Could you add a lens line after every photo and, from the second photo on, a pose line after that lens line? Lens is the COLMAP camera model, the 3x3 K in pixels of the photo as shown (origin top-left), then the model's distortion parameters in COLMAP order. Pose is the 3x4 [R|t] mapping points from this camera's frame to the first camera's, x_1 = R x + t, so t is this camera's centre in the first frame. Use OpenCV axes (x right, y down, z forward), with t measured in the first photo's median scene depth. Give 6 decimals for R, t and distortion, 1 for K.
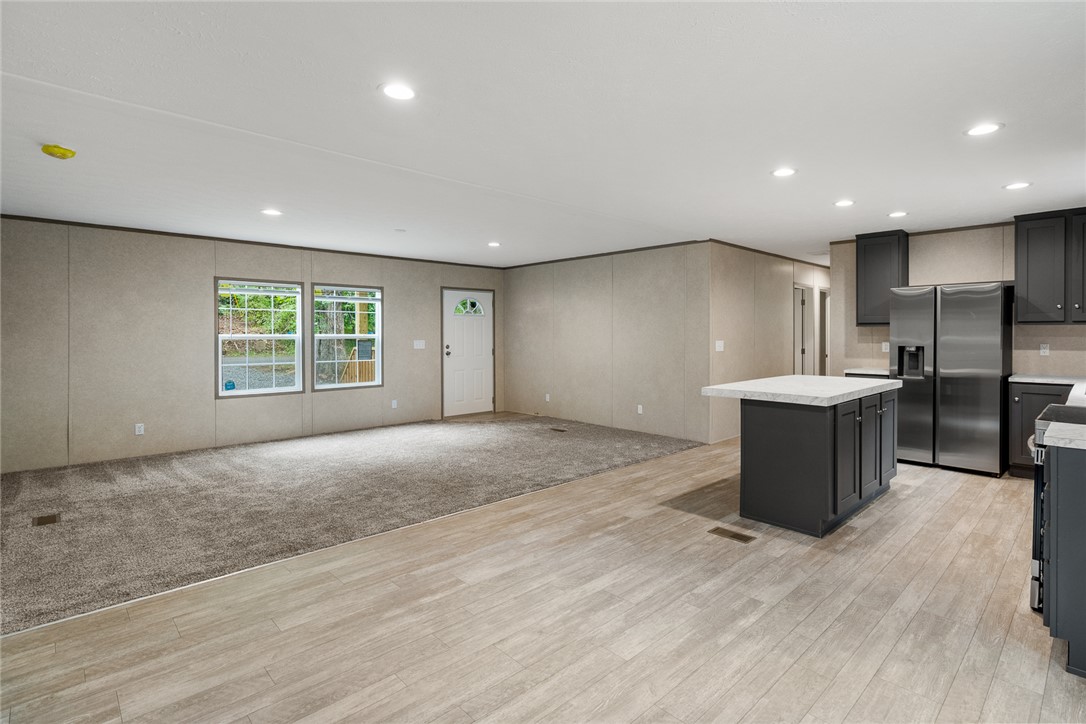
lens RADIAL K [[535.8, 0, 591.7], [0, 535.8, 340.5], [0, 0, 1]] dist [-0.008125, 0.001797]
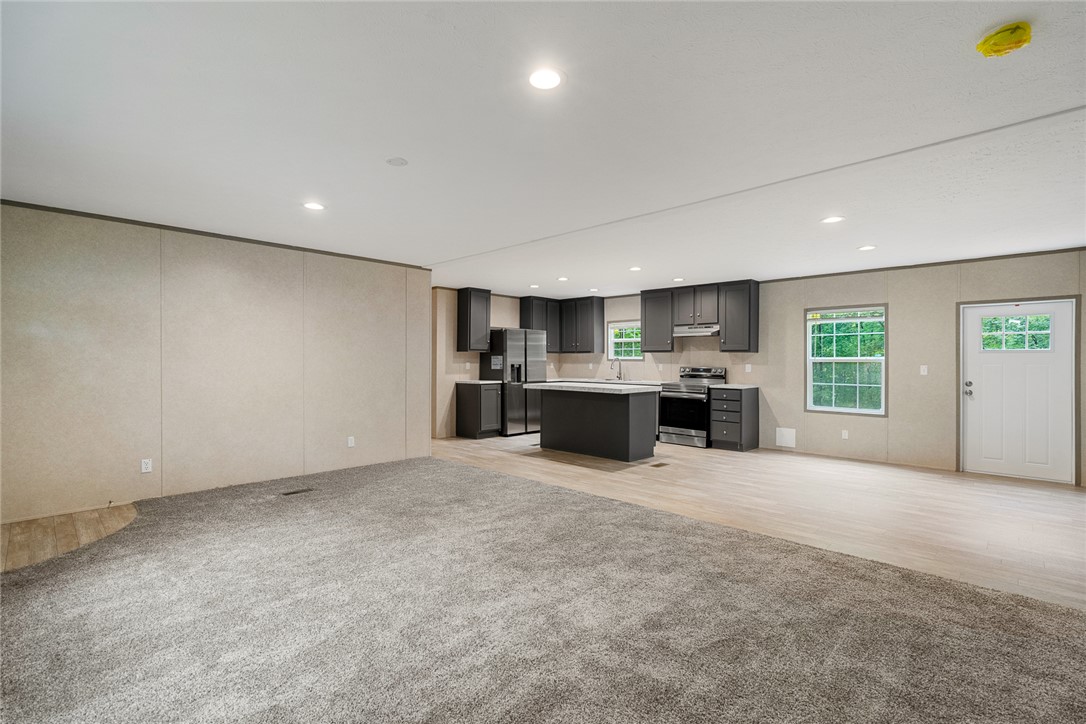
lens RADIAL K [[493.0, 0, 544.8], [0, 493.0, 362.6], [0, 0, 1]] dist [-0.009560, 0.003342]
pose [[-0.011052, -0.000271, 0.999939, -0.974323], [0.008818, 0.999961, 0.000368, 0.006214], [-0.999900, 0.008822, -0.011050, 0.965687]]
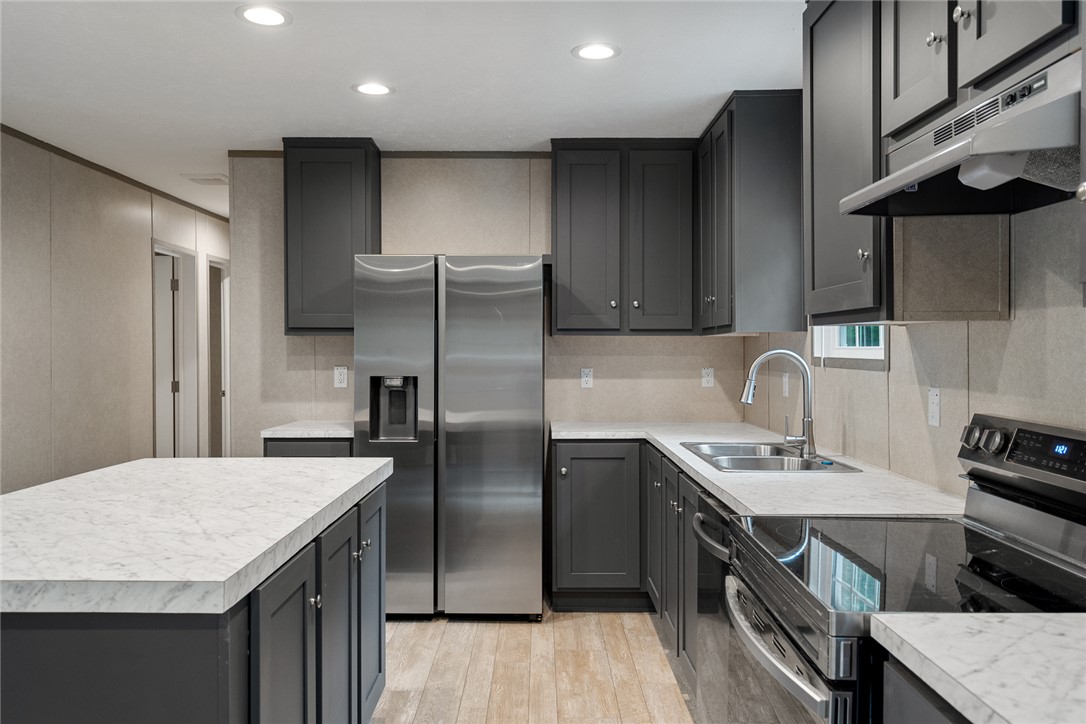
lens RADIAL K [[878.7, 0, 526.3], [0, 878.7, 350.4], [0, 0, 1]] dist [0.096342, 0.007255]
pose [[0.736879, 0.000904, 0.676024, 0.147802], [0.007580, 0.999925, -0.009599, -0.004254], [-0.675982, 0.012198, 0.736817, 0.336756]]
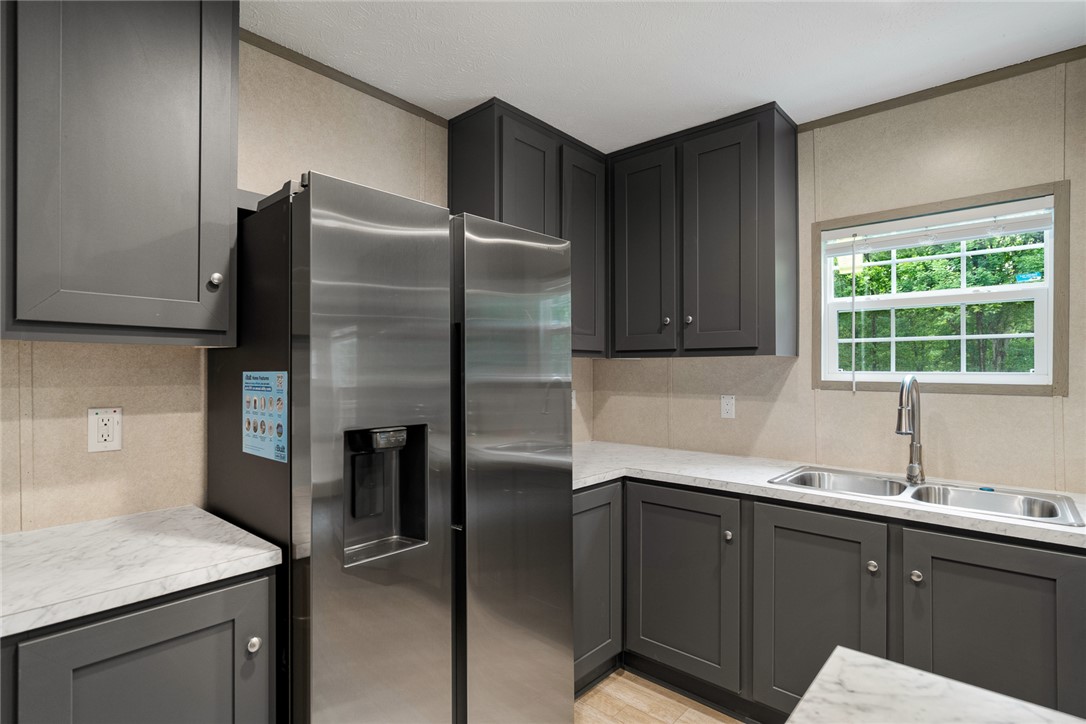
lens RADIAL K [[539.3, 0, 533.6], [0, 539.3, 365.6], [0, 0, 1]] dist [0.001591, -0.000402]
pose [[-0.033310, 0.008721, 0.999407, 0.359335], [0.009214, 0.999922, -0.008419, -0.015761], [-0.999403, 0.008928, -0.033388, 0.978420]]
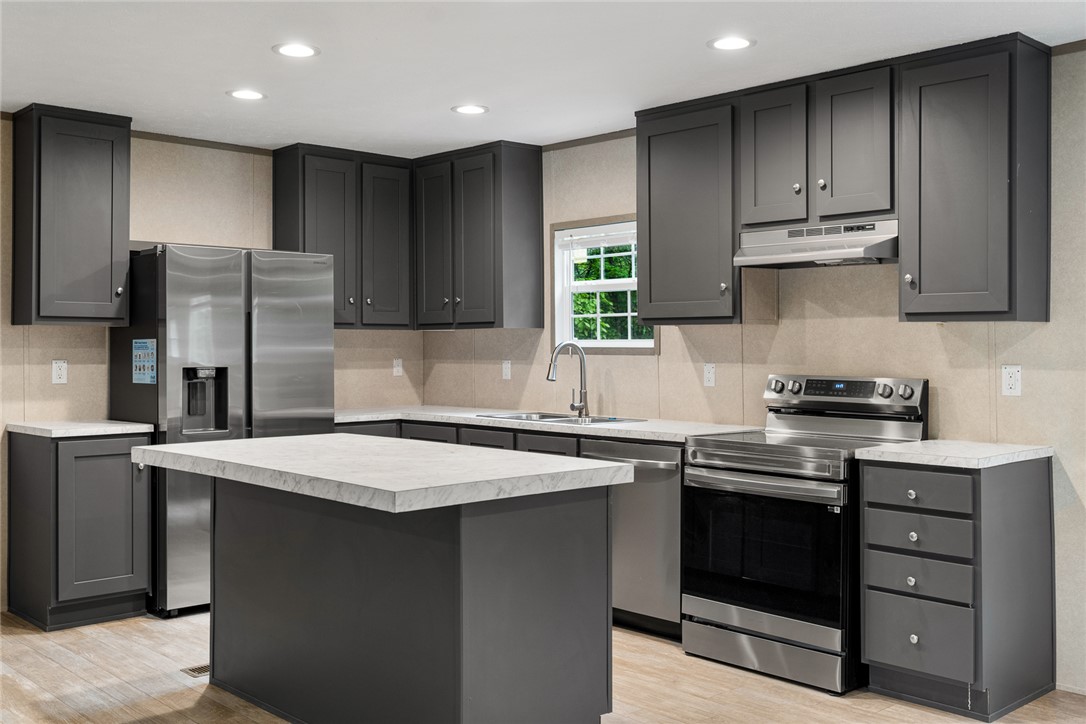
lens RADIAL K [[1068.1, 0, 533.6], [0, 1068.1, 334.9], [0, 0, 1]] dist [-0.004733, 0.000000]
pose [[0.051420, 0.014392, 0.998573, -0.373987], [0.013017, 0.999802, -0.015080, -0.000193], [-0.998592, 0.013773, 0.051223, 0.676922]]
